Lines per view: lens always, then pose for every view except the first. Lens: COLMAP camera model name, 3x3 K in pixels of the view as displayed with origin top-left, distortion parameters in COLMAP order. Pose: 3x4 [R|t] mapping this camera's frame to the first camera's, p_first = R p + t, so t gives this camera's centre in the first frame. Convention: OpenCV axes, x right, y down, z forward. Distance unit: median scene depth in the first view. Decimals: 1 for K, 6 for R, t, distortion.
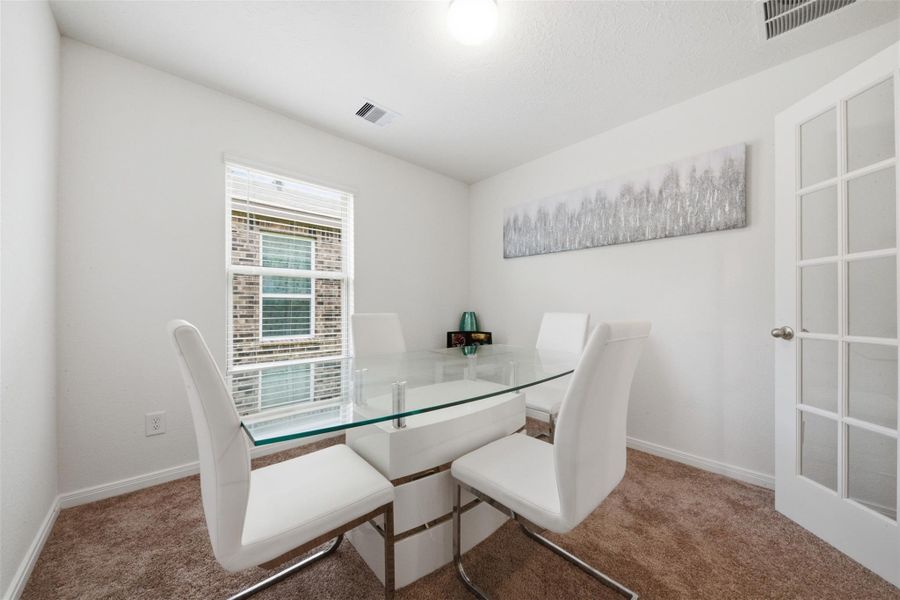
lens RADIAL K [[320.3, 0, 448.7], [0, 320.3, 303.2], [0, 0, 1]] dist [0.041015, -0.000268]
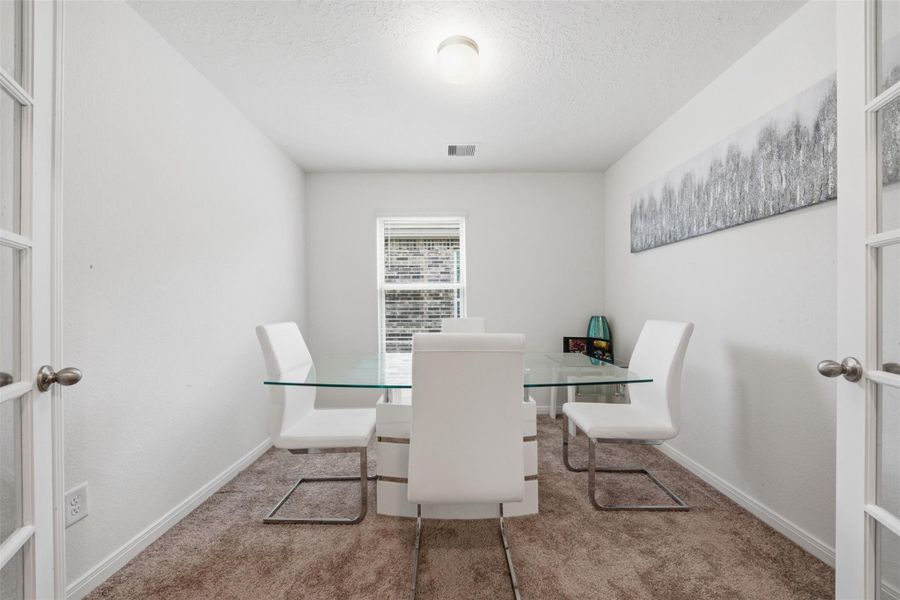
lens RADIAL K [[320.3, 0, 452.1], [0, 320.3, 303.1], [0, 0, 1]] dist [0.041015, -0.000268]
pose [[0.755963, -0.007117, -0.654576, 0.463883], [0.008205, 0.999965, -0.001396, -0.014171], [0.654563, -0.004315, 0.755995, 0.068491]]
